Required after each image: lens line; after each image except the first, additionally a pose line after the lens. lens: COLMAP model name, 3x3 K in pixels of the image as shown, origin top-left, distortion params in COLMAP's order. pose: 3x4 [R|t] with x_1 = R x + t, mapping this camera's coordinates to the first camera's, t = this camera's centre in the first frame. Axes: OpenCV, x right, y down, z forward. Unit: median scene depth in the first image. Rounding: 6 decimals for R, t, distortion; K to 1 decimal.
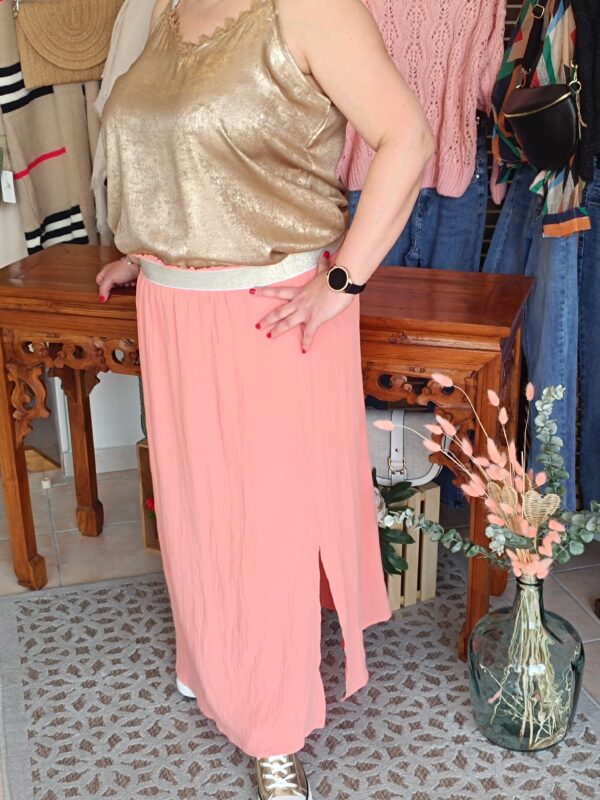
lens RADIAL K [[1111.3, 0, 303.1], [0, 1111.3, 390.1], [0, 0, 1]] dist [0.101160, -0.506597]
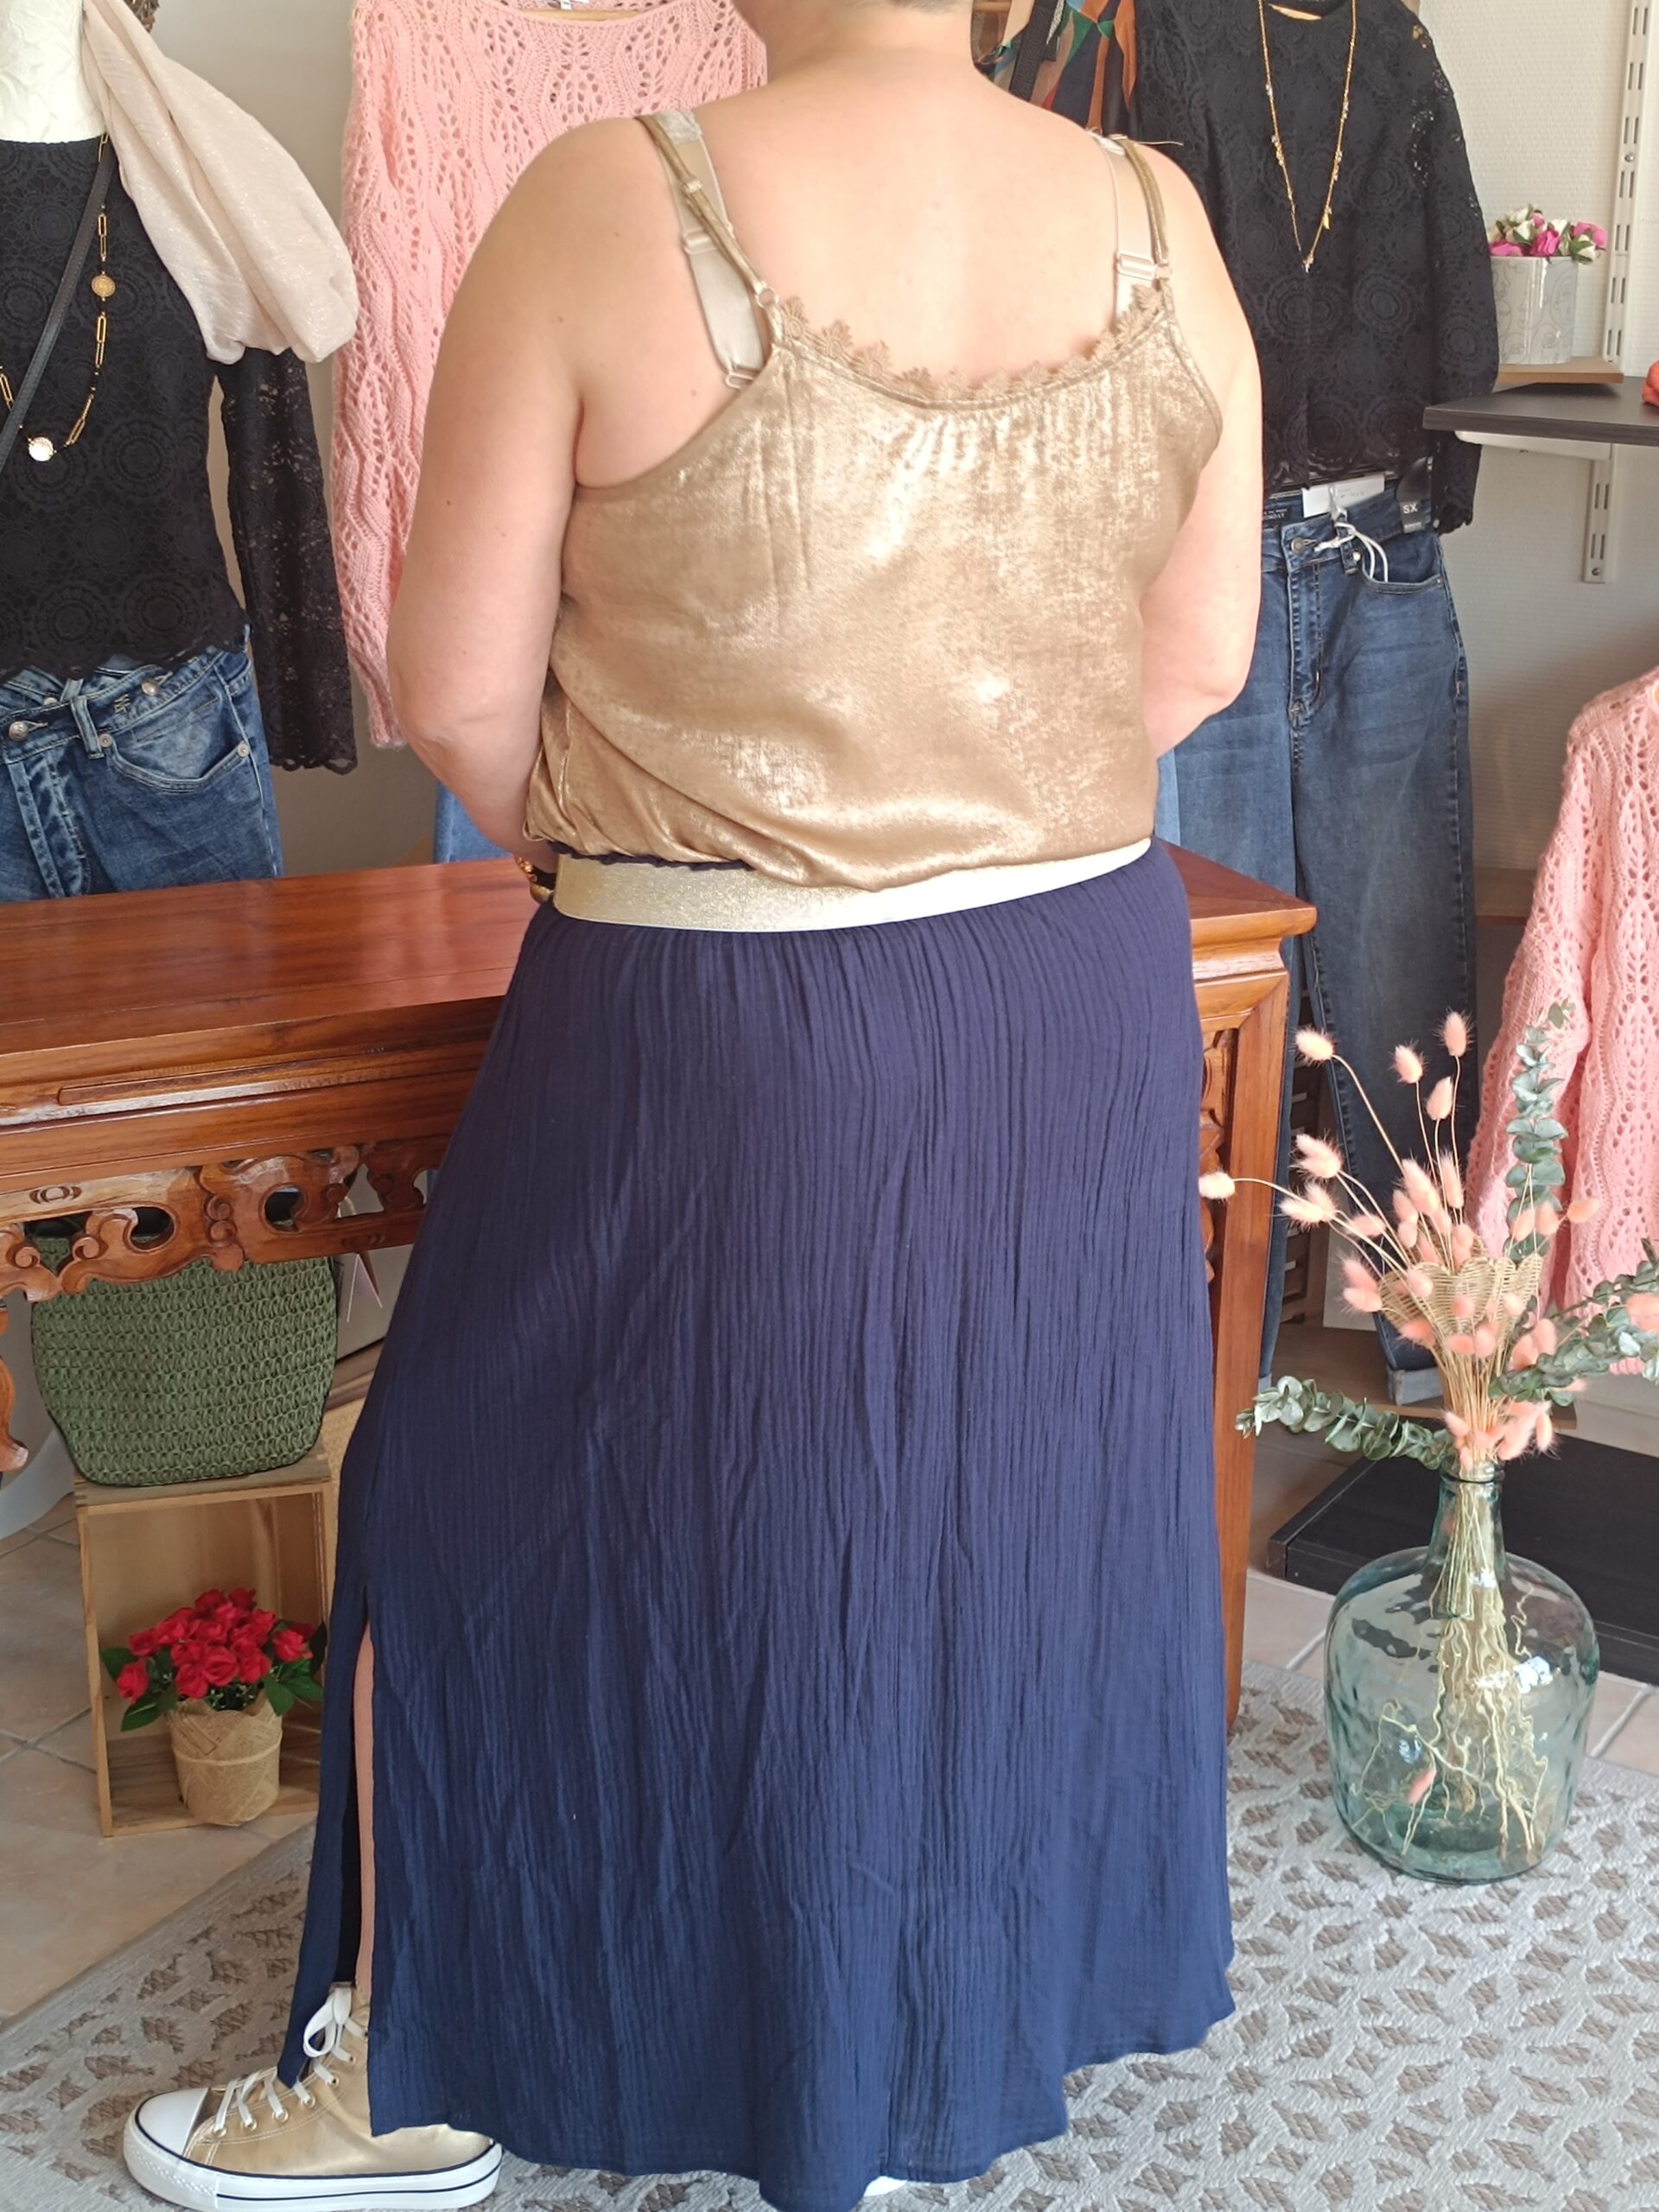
lens RADIAL K [[3085.9, 0, 865.9], [0, 3085.9, 1051.3], [0, 0, 1]] dist [0.035769, -0.173210]
pose [[0.737726, -0.181648, 0.650203, -0.683861], [0.219781, 0.975276, 0.023098, -0.064367], [-0.638323, 0.125862, 0.759409, 0.215584]]
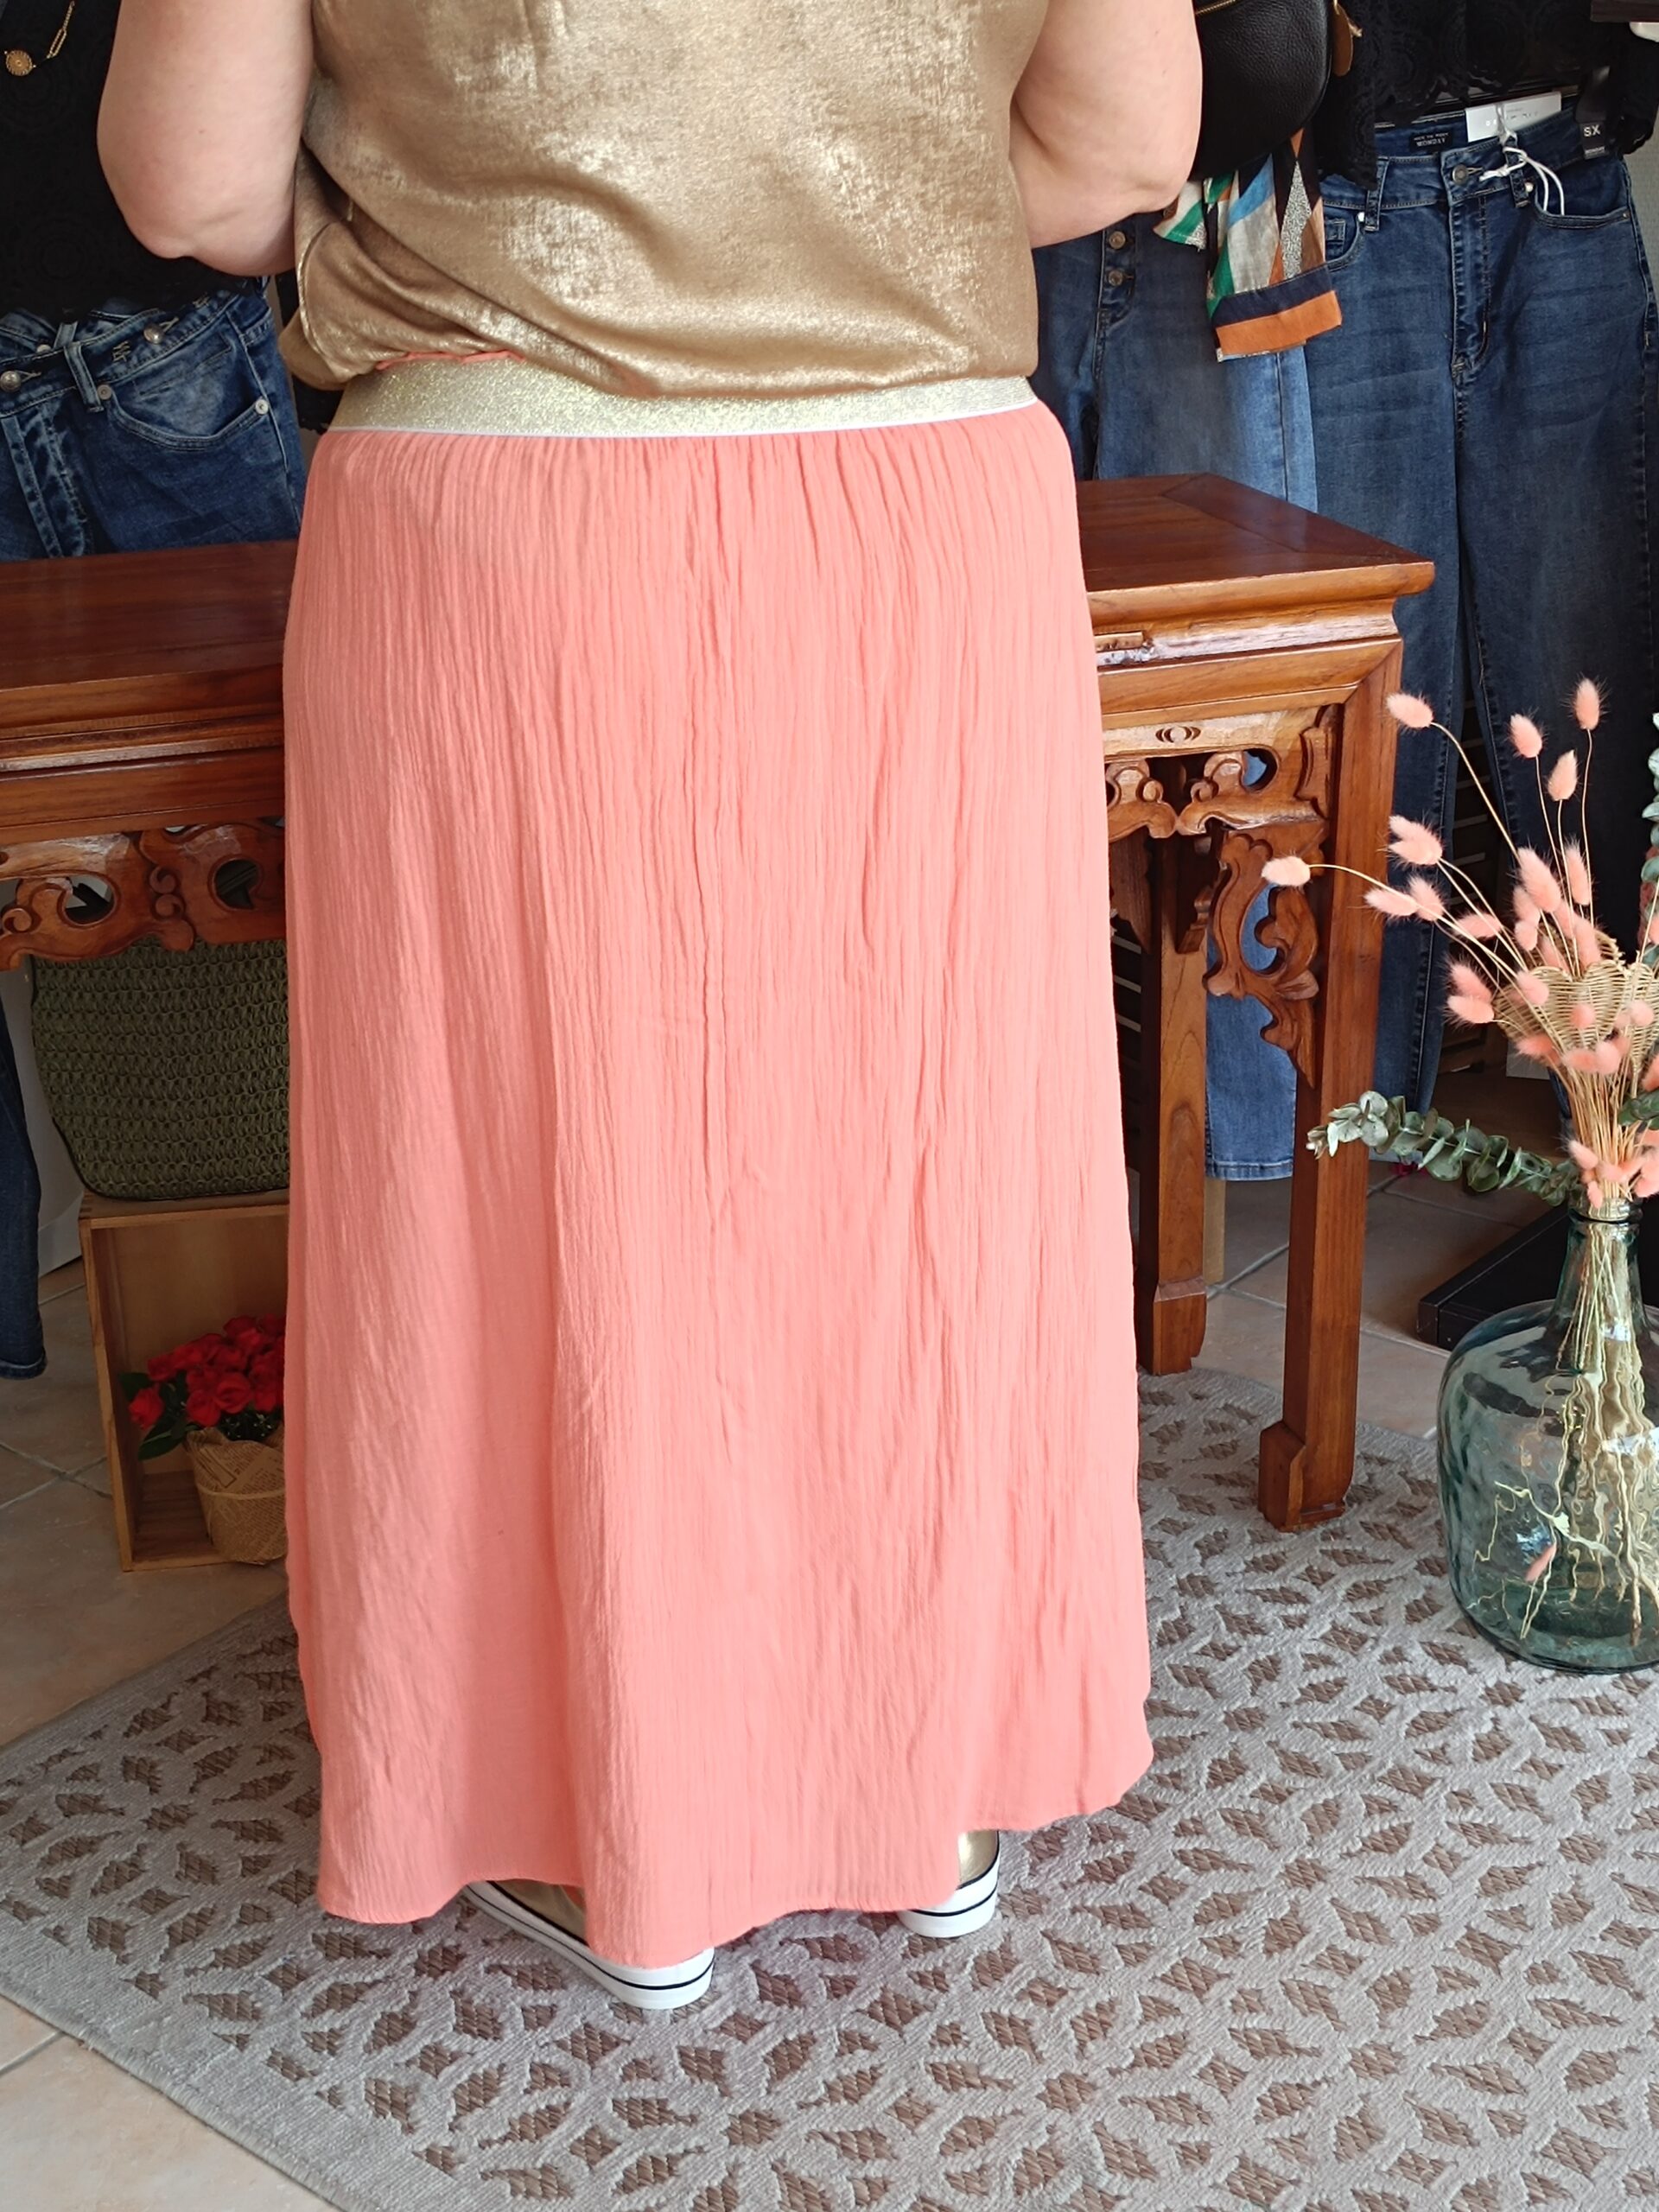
lens RADIAL K [[3072.7, 0, 838.1], [0, 3072.7, 1078.8], [0, 0, 1]] dist [0.101160, -0.506597]
pose [[0.812873, -0.213361, 0.541955, -0.542202], [0.215431, 0.974638, 0.060579, 0.006180], [-0.541135, 0.067511, 0.838221, 0.250003]]
